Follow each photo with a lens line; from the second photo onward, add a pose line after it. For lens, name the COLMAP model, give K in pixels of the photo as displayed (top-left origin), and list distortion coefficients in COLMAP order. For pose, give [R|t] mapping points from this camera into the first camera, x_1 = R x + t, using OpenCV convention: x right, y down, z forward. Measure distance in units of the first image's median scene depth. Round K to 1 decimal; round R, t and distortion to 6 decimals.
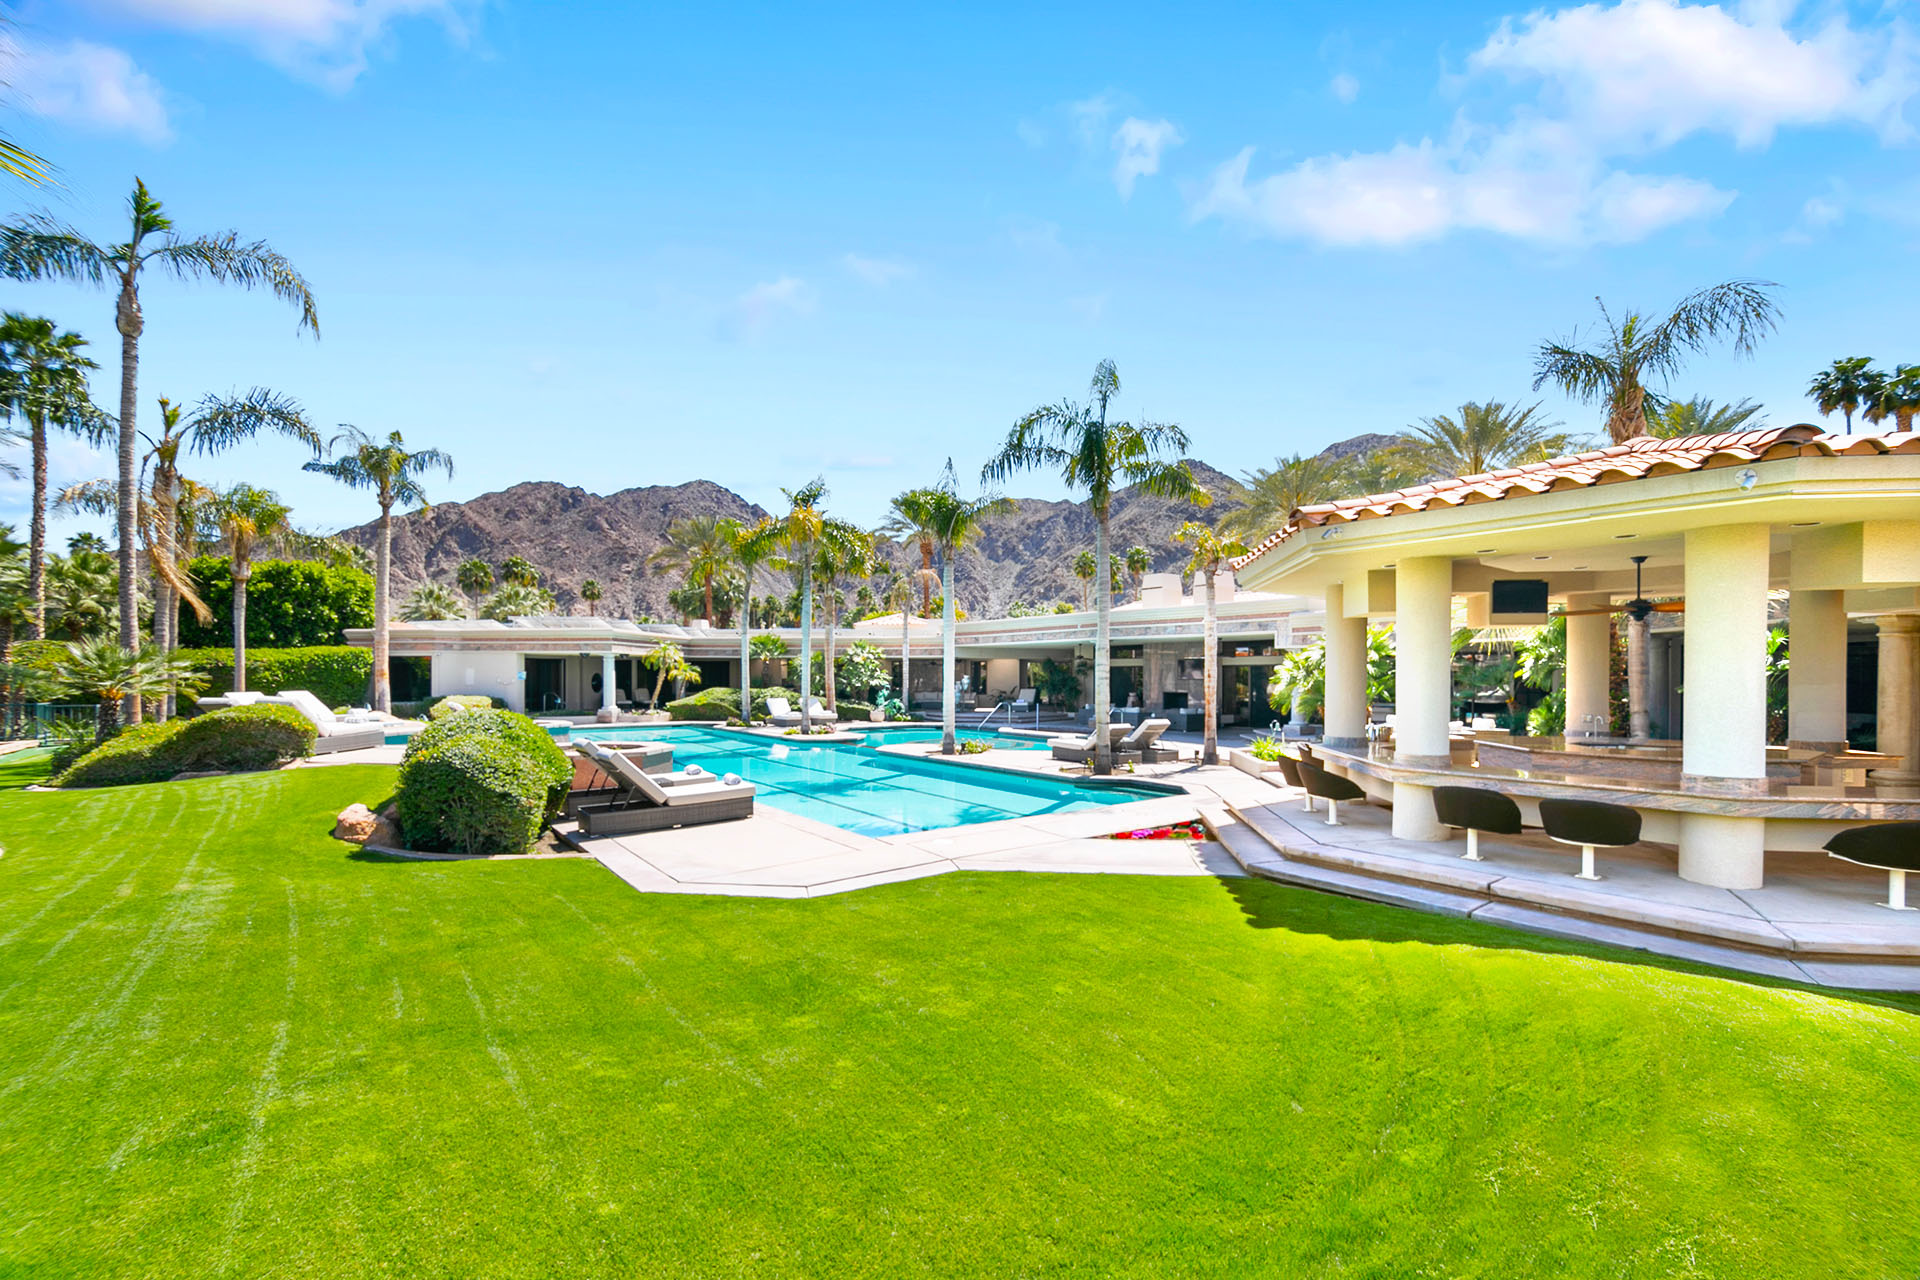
lens RADIAL K [[799.7, 0, 957.5], [0, 799.7, 690.8], [0, 0, 1]] dist [0.001082, 0.000103]
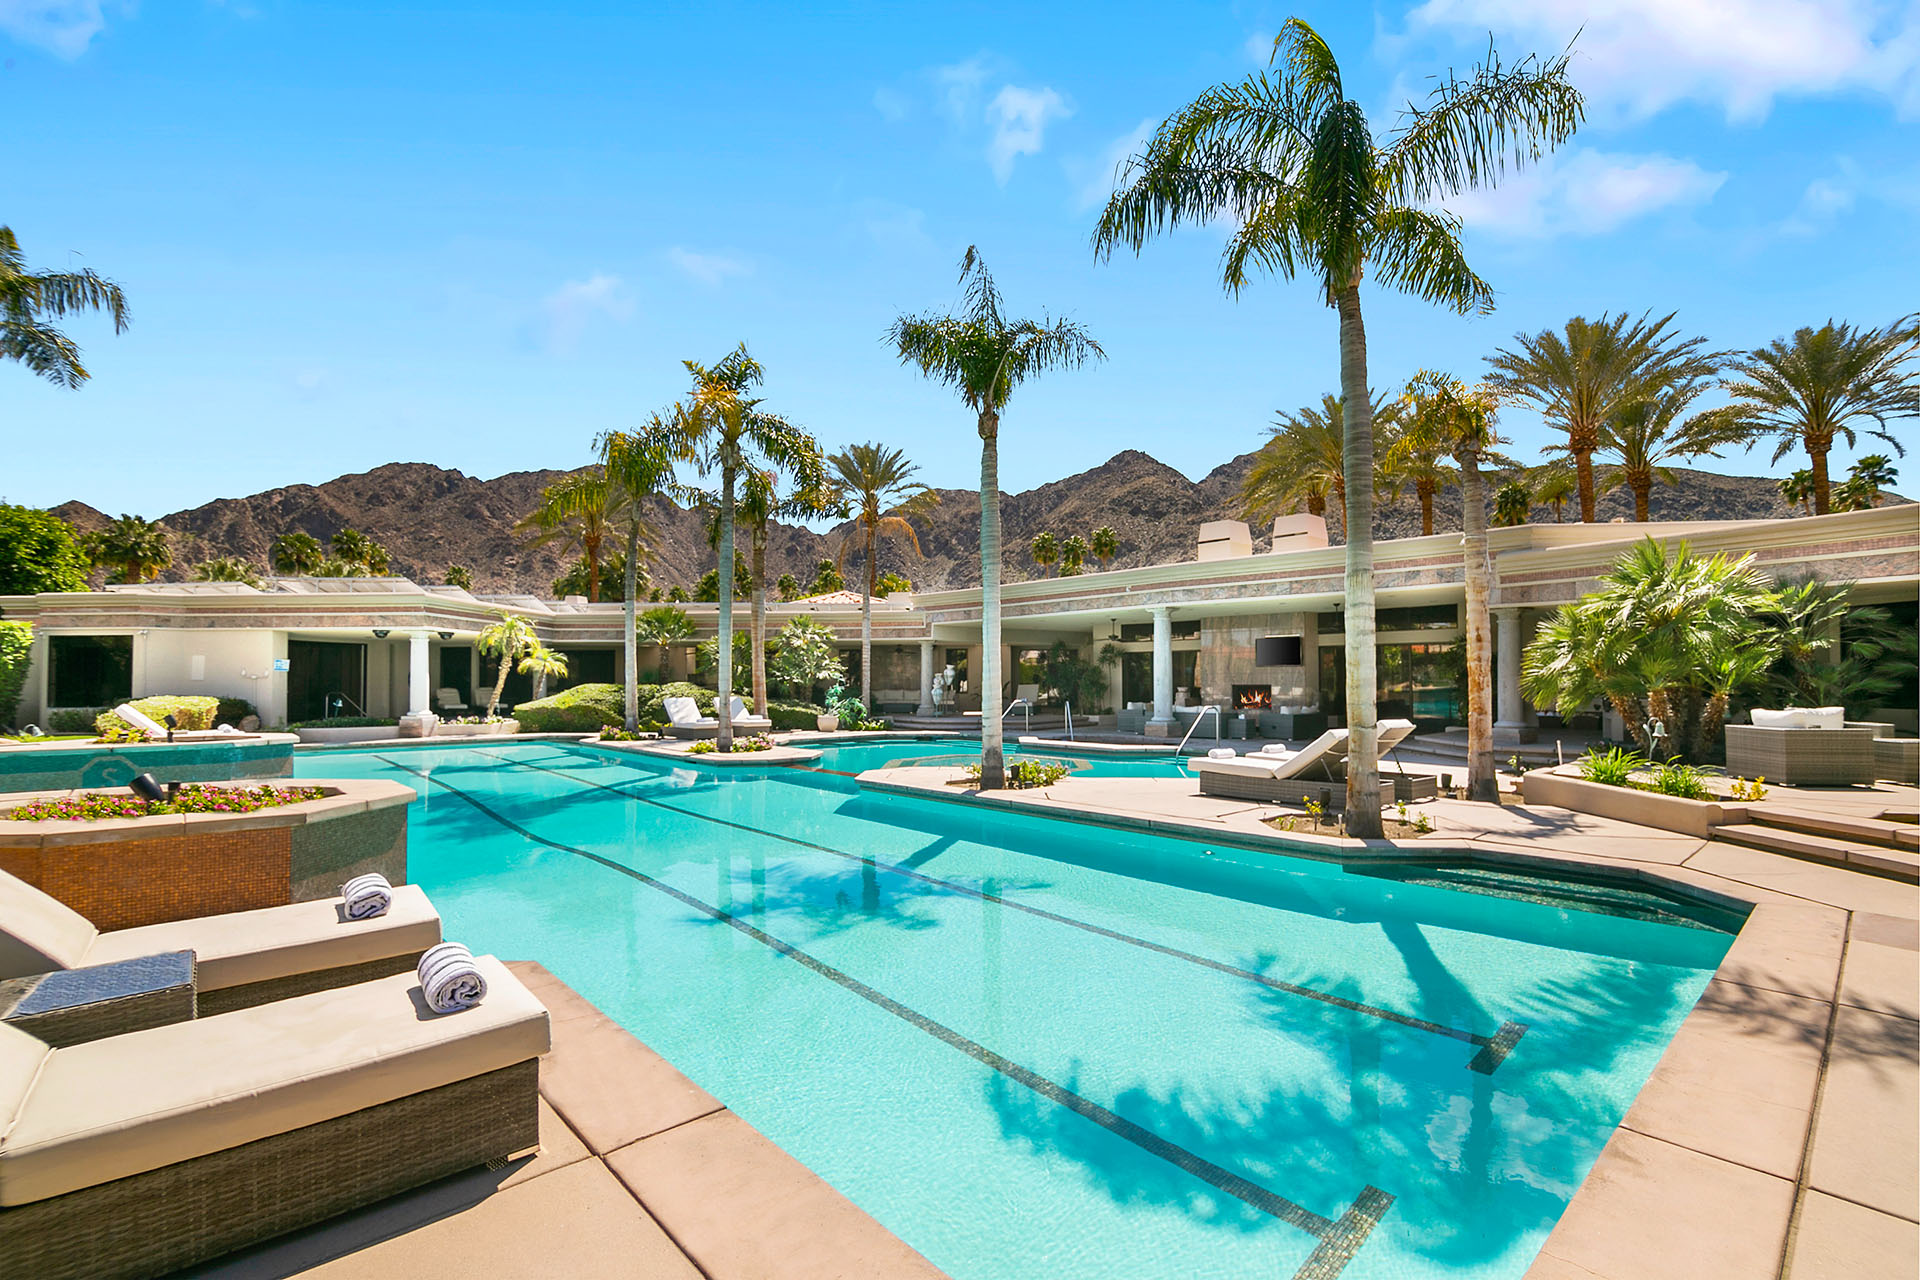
lens RADIAL K [[872.5, 0, 961.3], [0, 872.5, 664.0], [0, 0, 1]] dist [-0.003721, -0.000558]
pose [[0.996270, -0.003377, 0.086223, -0.050311], [0.006643, 0.999270, -0.037618, 0.009921], [-0.086033, 0.038050, 0.995565, 0.235190]]
